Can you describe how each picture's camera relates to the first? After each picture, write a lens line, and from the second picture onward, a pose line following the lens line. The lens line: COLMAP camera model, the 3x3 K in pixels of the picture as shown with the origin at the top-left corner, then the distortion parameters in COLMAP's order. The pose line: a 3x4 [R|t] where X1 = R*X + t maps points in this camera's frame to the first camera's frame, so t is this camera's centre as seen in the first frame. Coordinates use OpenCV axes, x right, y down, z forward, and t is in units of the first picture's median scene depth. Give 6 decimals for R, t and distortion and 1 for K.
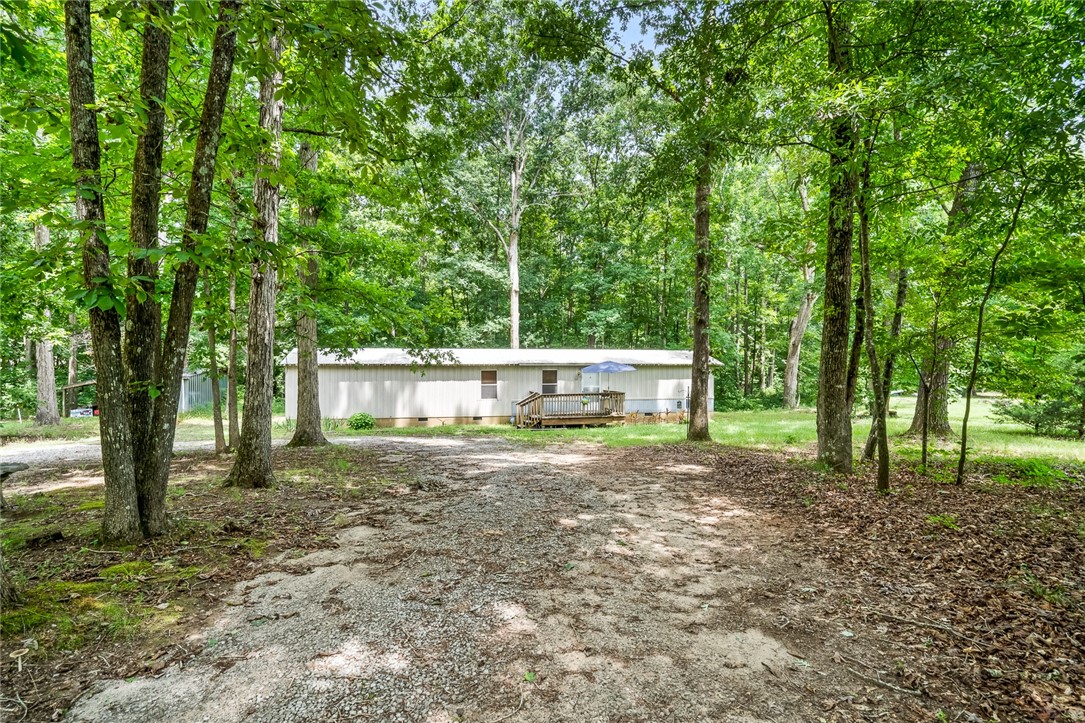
lens RADIAL K [[502.8, 0, 542.2], [0, 502.8, 373.0], [0, 0, 1]] dist [-0.003436, 0.000288]
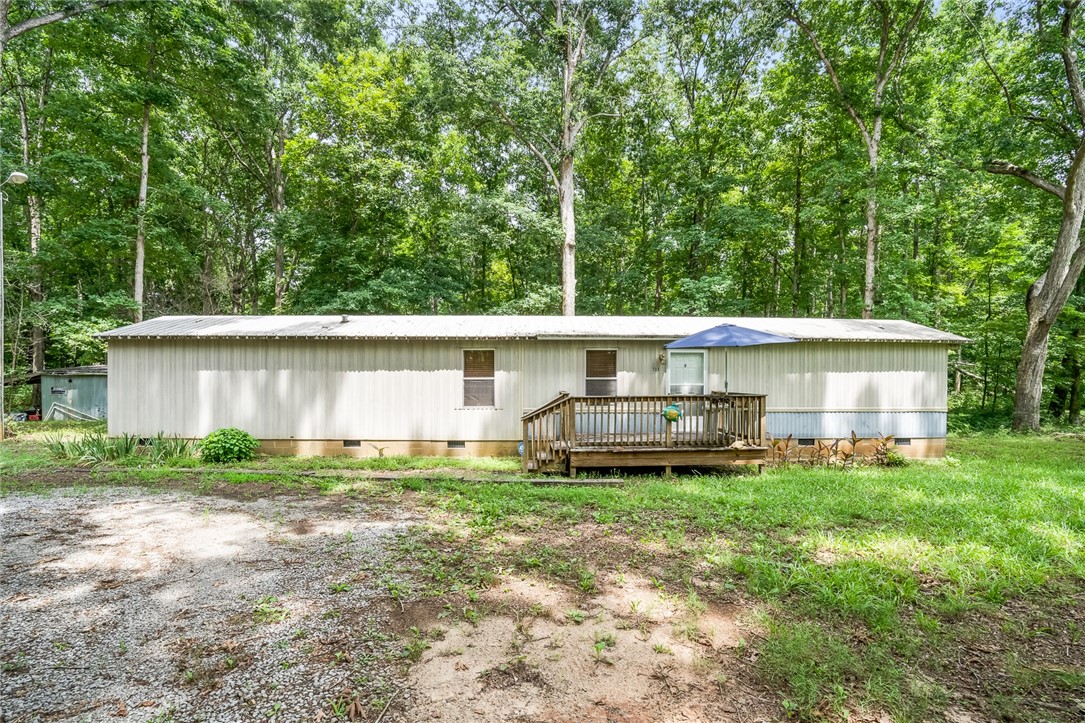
lens RADIAL K [[502.8, 0, 542.2], [0, 502.8, 373.0], [0, 0, 1]] dist [-0.003436, 0.000288]
pose [[0.982701, 0.000722, -0.185198, 0.051413], [-0.003985, 0.999843, -0.017247, 0.026288], [0.185157, 0.017686, 0.982550, 0.504970]]
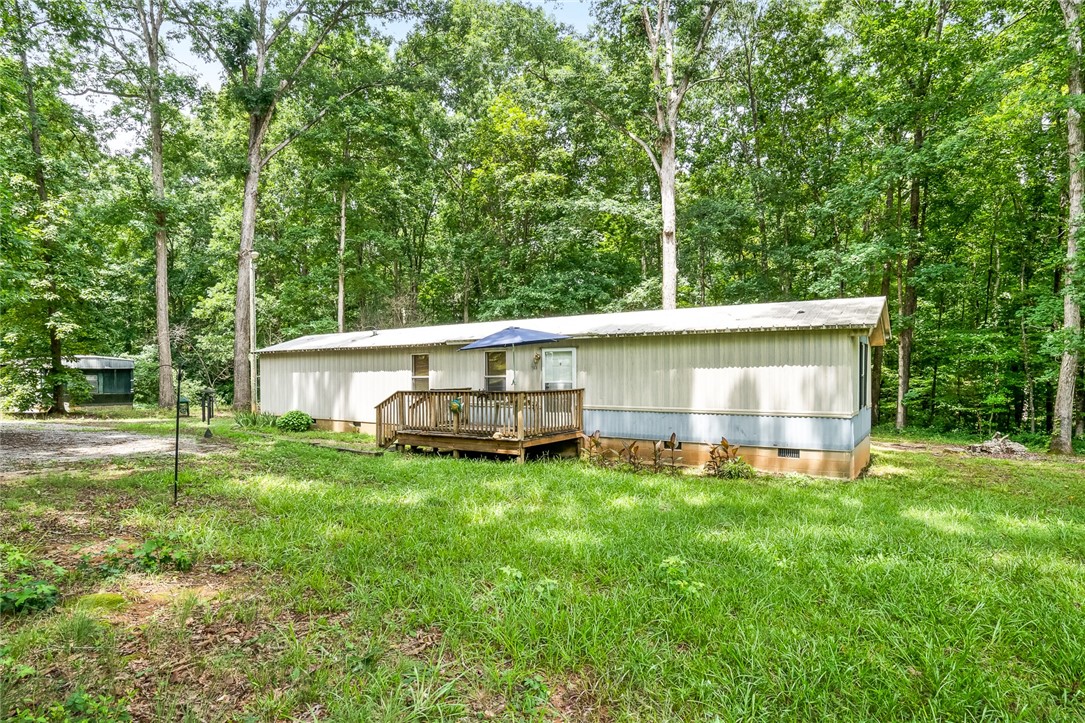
lens RADIAL K [[567.7, 0, 542.4], [0, 567.7, 376.0], [0, 0, 1]] dist [-0.000513, 0.000107]
pose [[0.685982, -0.001384, -0.727617, 0.521681], [-0.003921, 0.999977, -0.005599, 0.026020], [0.727608, 0.006694, 0.685961, 0.607942]]
